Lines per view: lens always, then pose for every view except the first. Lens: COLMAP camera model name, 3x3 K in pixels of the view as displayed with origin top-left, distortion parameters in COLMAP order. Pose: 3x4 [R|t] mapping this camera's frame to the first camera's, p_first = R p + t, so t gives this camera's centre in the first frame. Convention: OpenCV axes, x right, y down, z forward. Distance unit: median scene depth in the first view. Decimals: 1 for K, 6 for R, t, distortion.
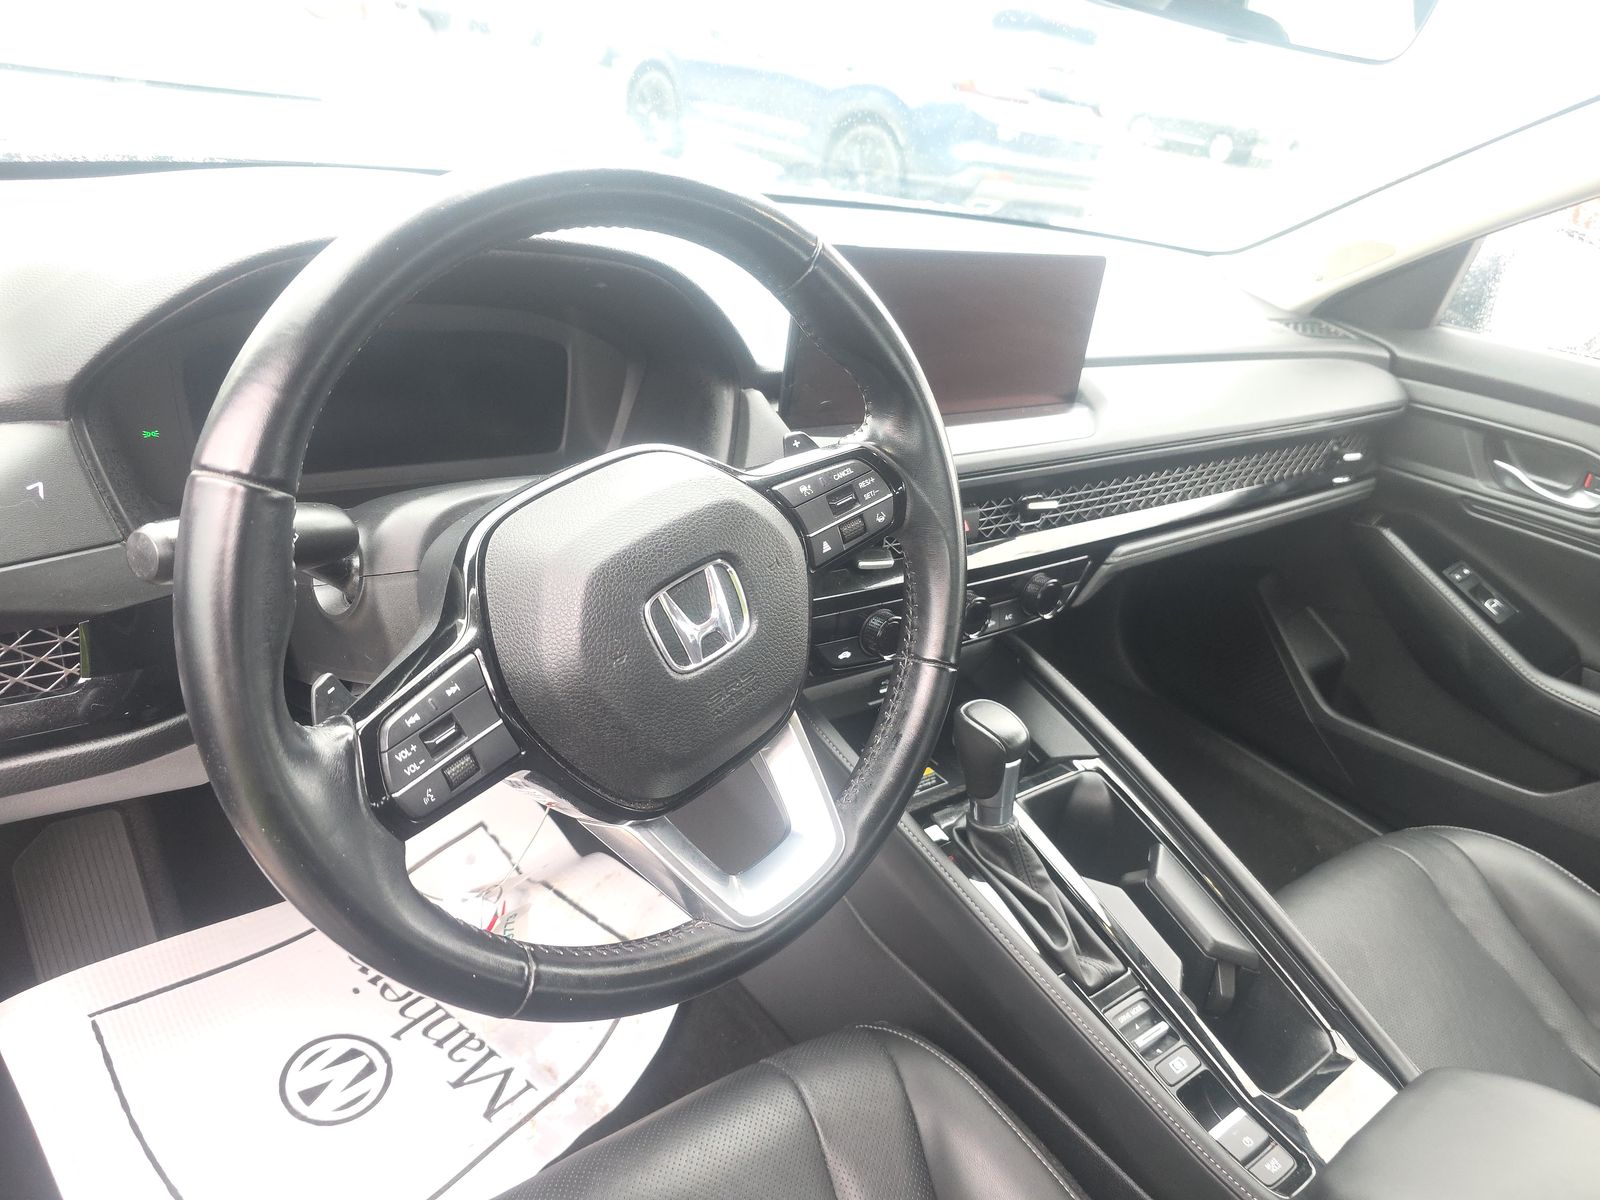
lens RADIAL K [[1096.8, 0, 793.3], [0, 1096.8, 597.3], [0, 0, 1]] dist [0.034500, -0.033254]
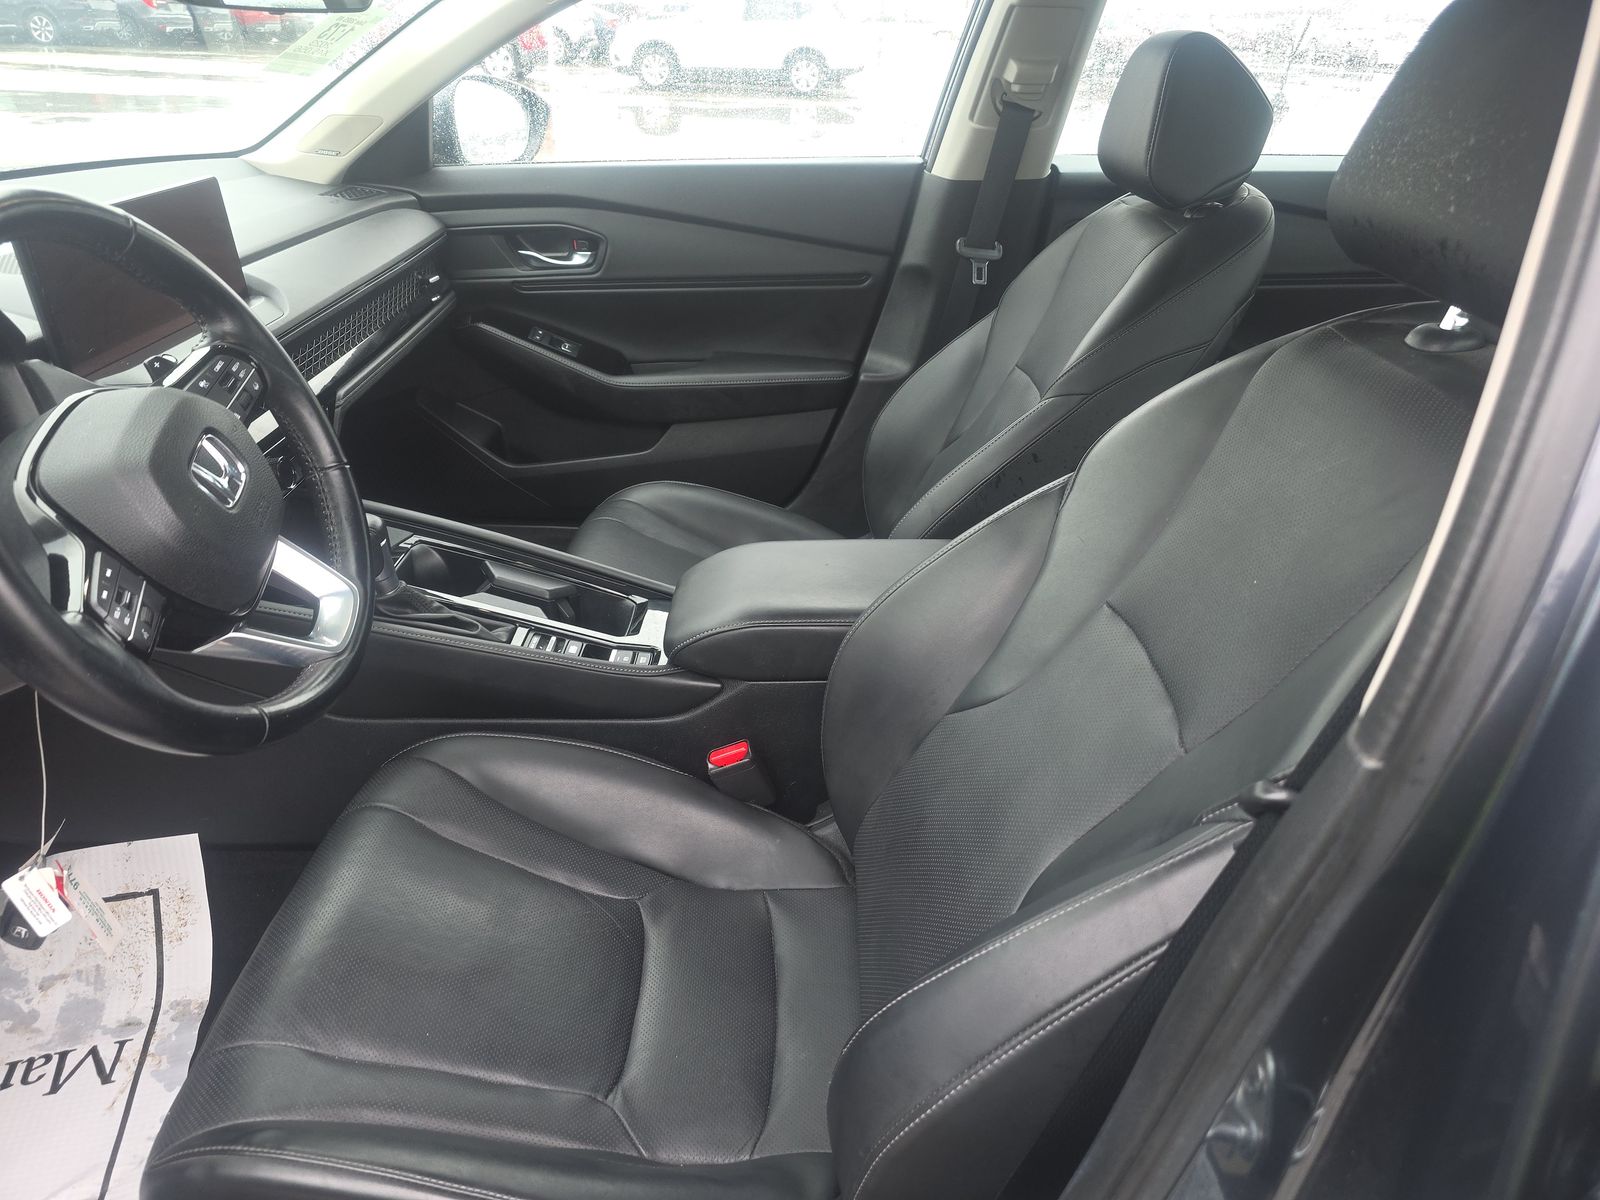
lens RADIAL K [[1096.8, 0, 793.3], [0, 1096.8, 597.3], [0, 0, 1]] dist [0.034500, -0.033254]
pose [[0.621388, -0.483971, 0.616156, -0.291515], [0.416119, 0.870188, 0.263852, 0.045546], [-0.663869, 0.092440, 0.742114, -0.301809]]
